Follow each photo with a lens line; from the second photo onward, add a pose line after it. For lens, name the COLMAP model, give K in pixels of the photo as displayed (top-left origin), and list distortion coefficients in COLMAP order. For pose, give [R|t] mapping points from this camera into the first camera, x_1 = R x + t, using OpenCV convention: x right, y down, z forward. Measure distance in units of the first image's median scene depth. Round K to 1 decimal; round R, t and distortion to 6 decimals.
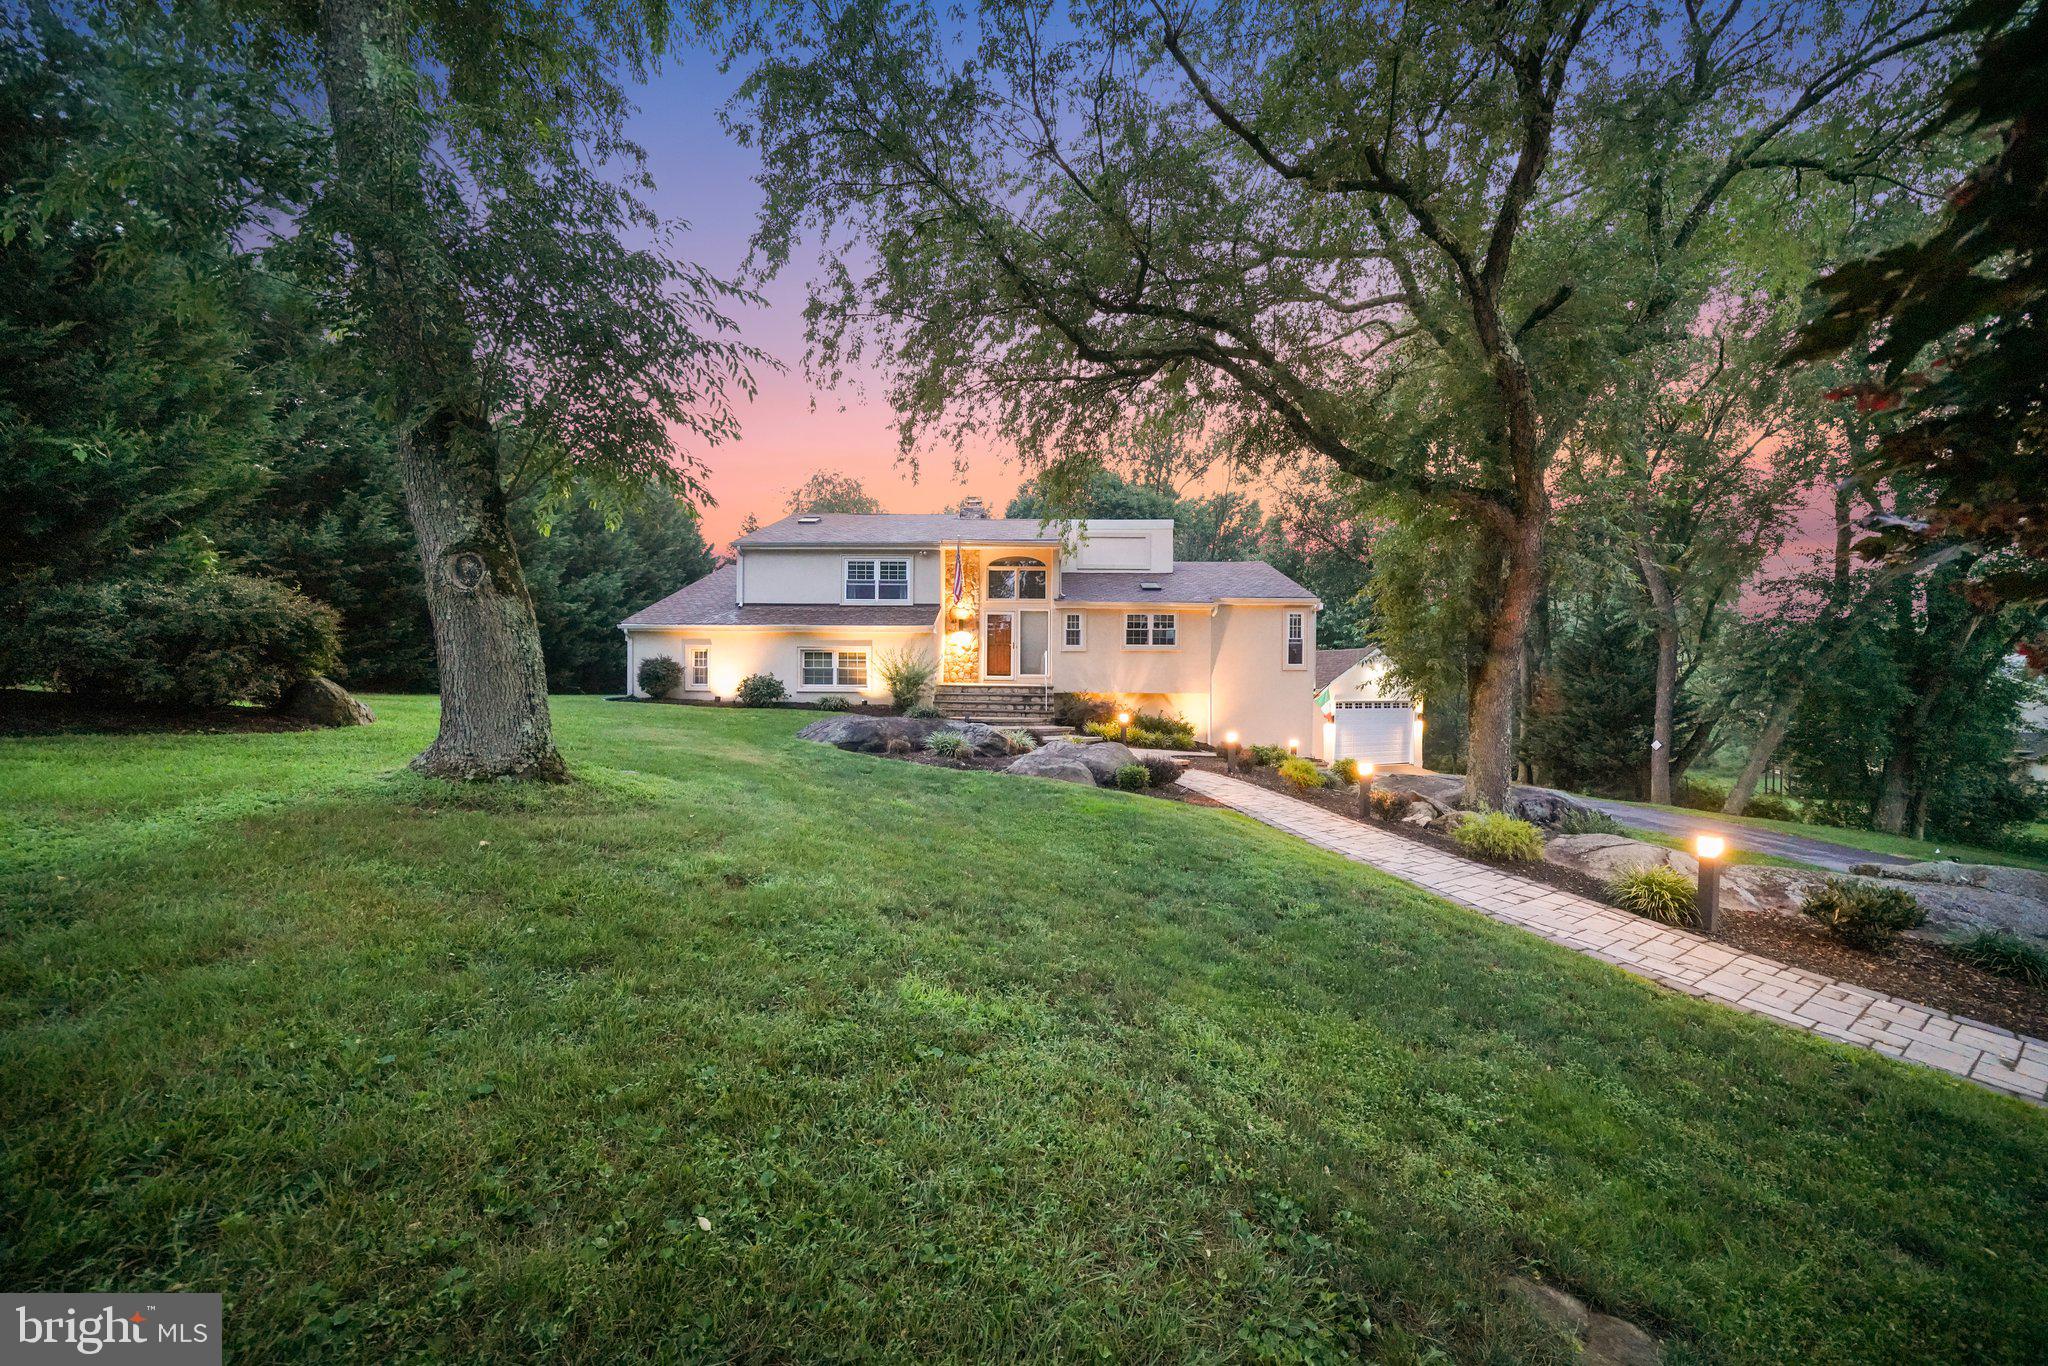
lens RADIAL K [[719.6, 0, 1023.7], [0, 719.6, 679.4], [0, 0, 1]] dist [-0.021510, -0.000051]
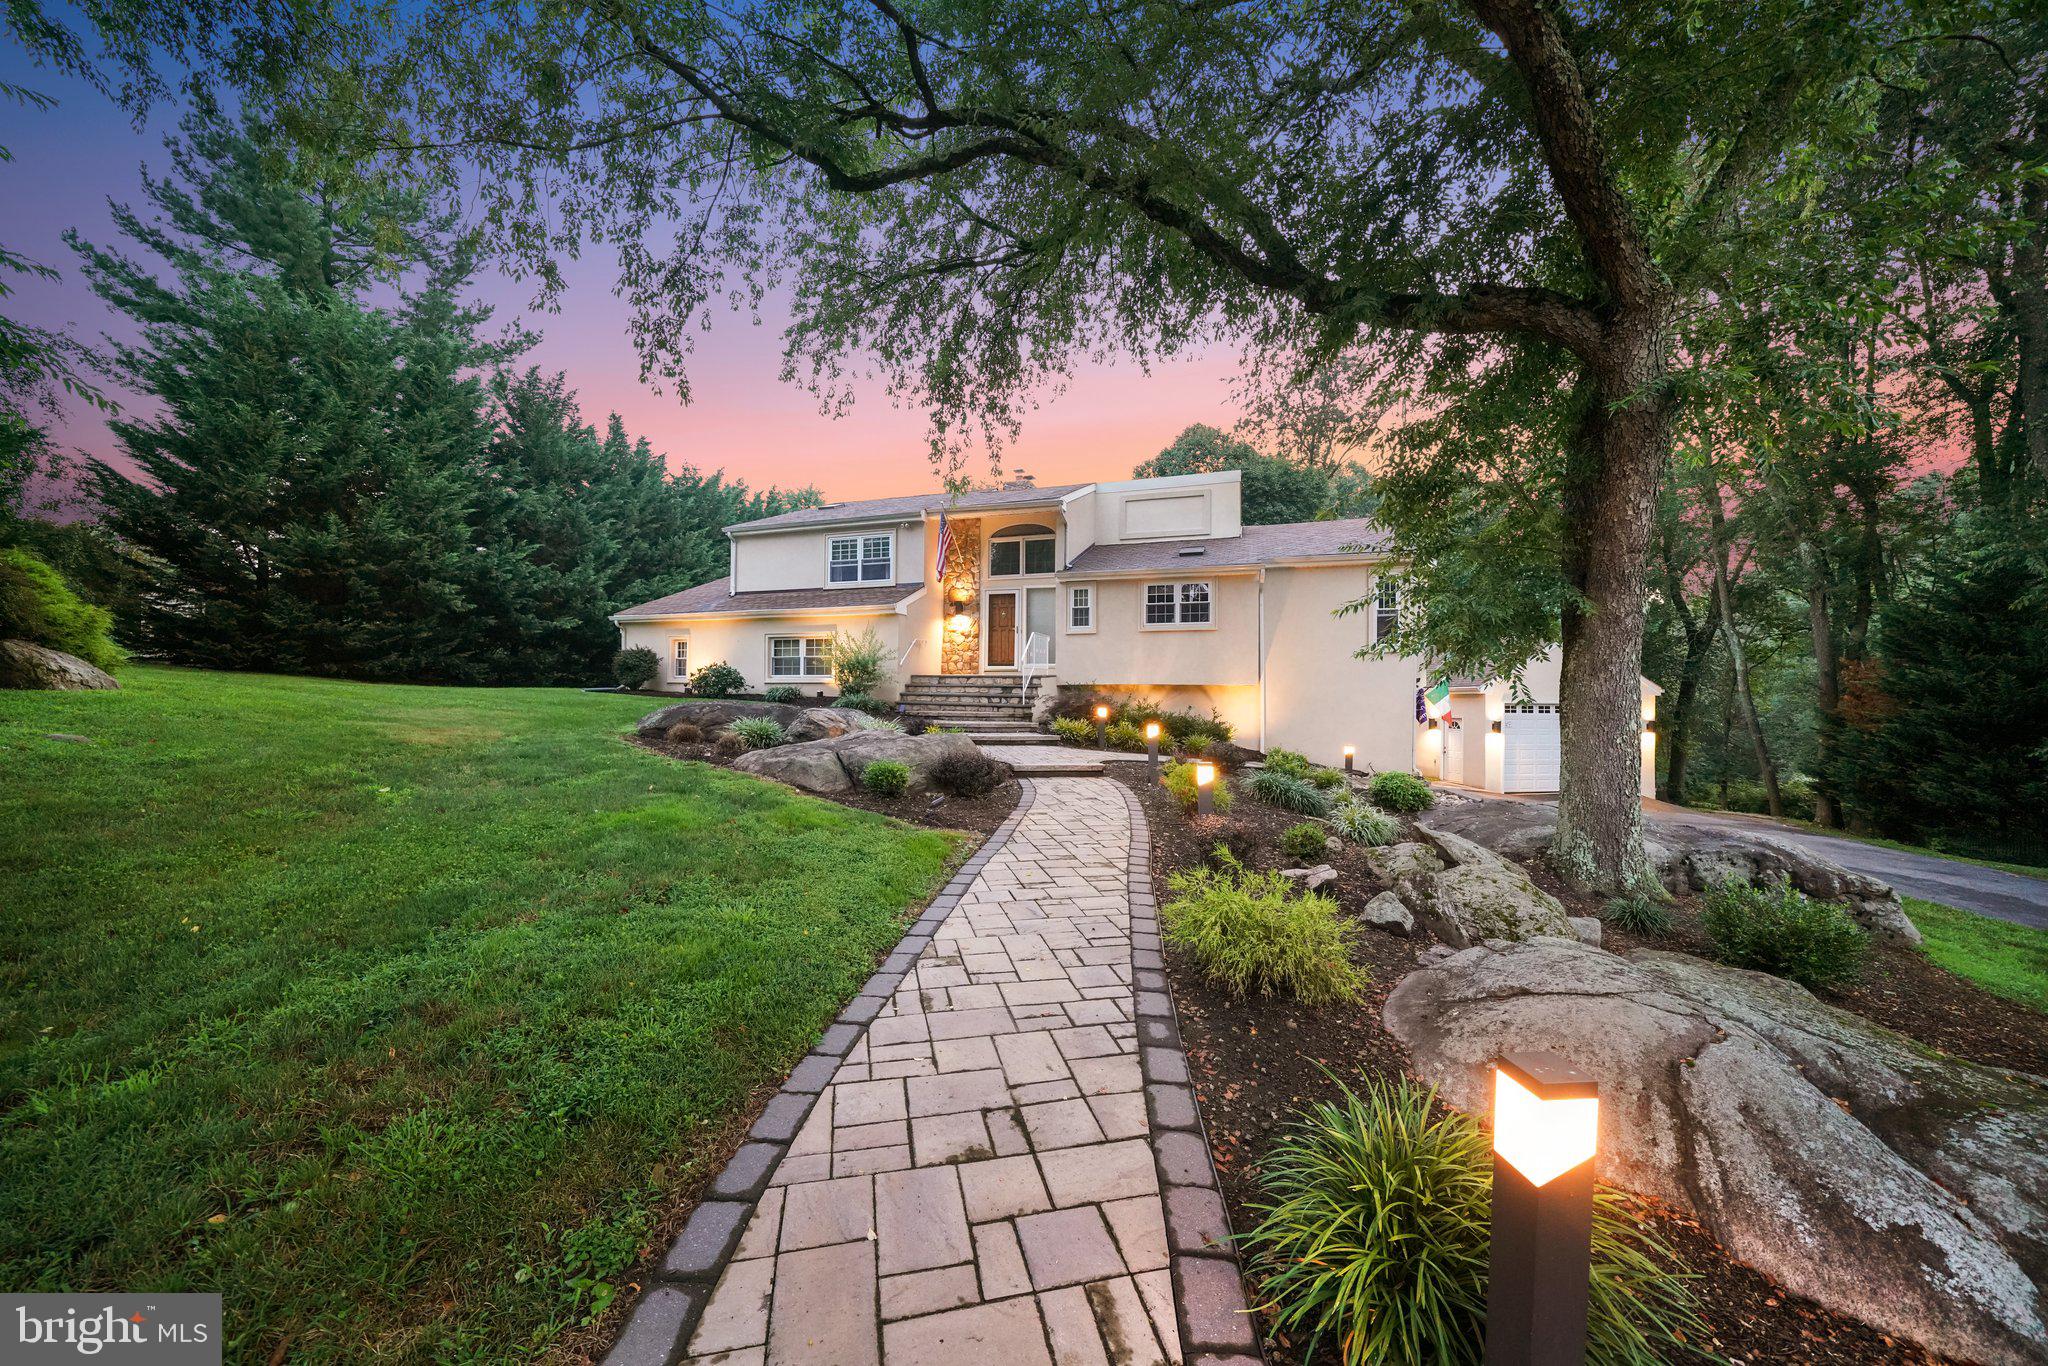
lens RADIAL K [[712.9, 0, 1023.3], [0, 712.9, 689.5], [0, 0, 1]] dist [-0.021007, 0.000243]
pose [[0.953226, -0.004010, -0.302232, 0.272916], [0.001483, 0.999962, -0.008593, 0.033767], [0.302255, 0.007743, 0.953196, 0.231528]]
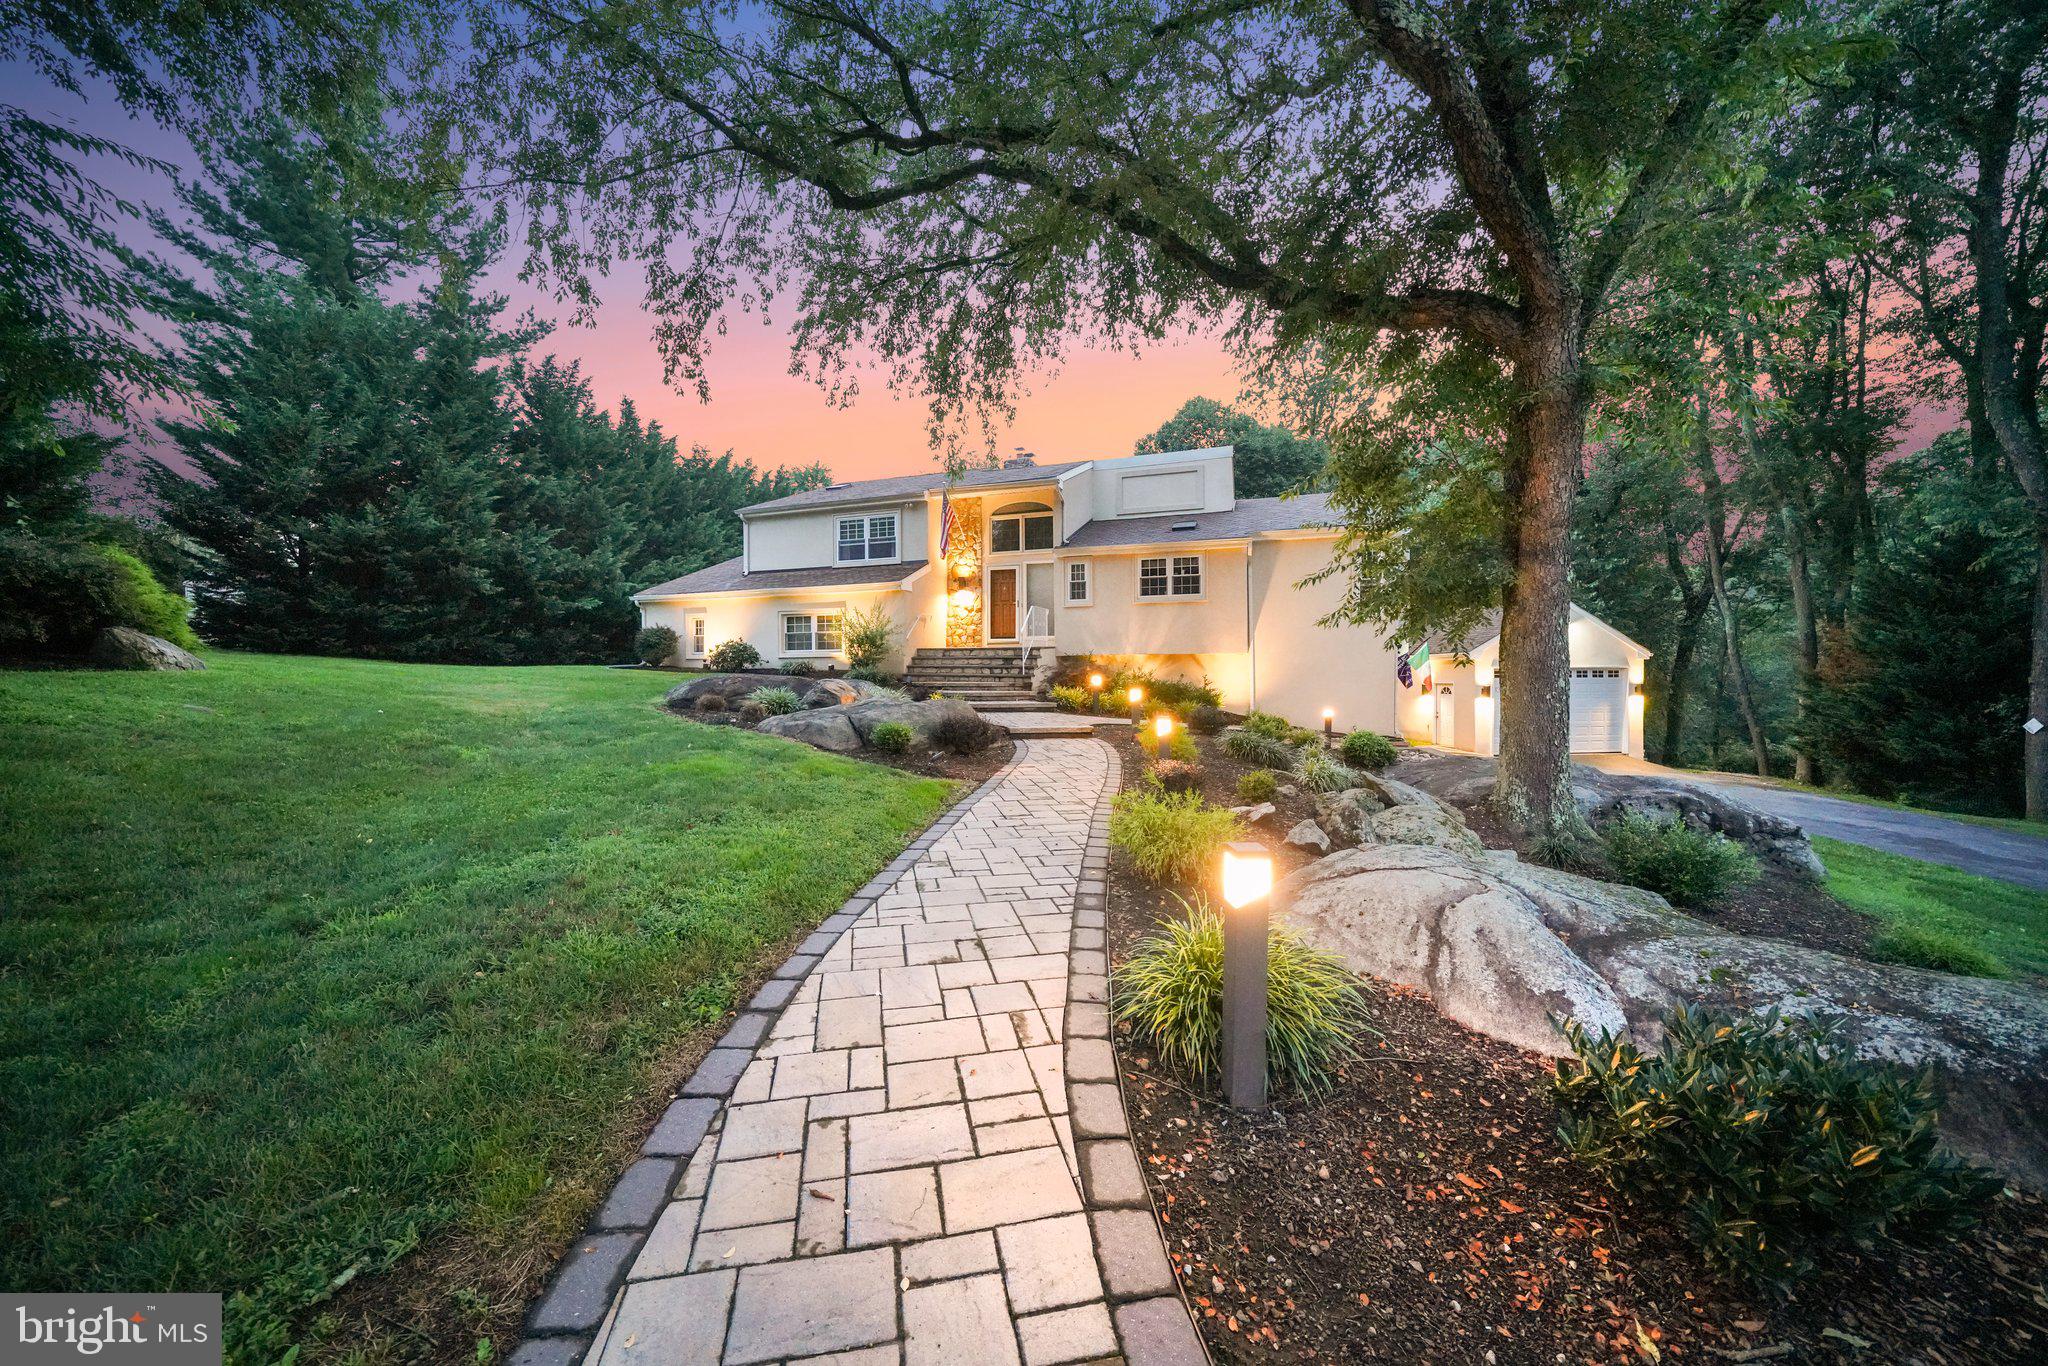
lens RADIAL K [[719.6, 0, 1023.7], [0, 719.6, 679.4], [0, 0, 1]] dist [-0.021510, -0.000051]
pose [[0.948615, -0.009767, -0.316282, 0.301253], [0.014664, 0.999807, 0.013107, 0.038087], [0.316093, -0.017071, 0.948575, 0.185034]]
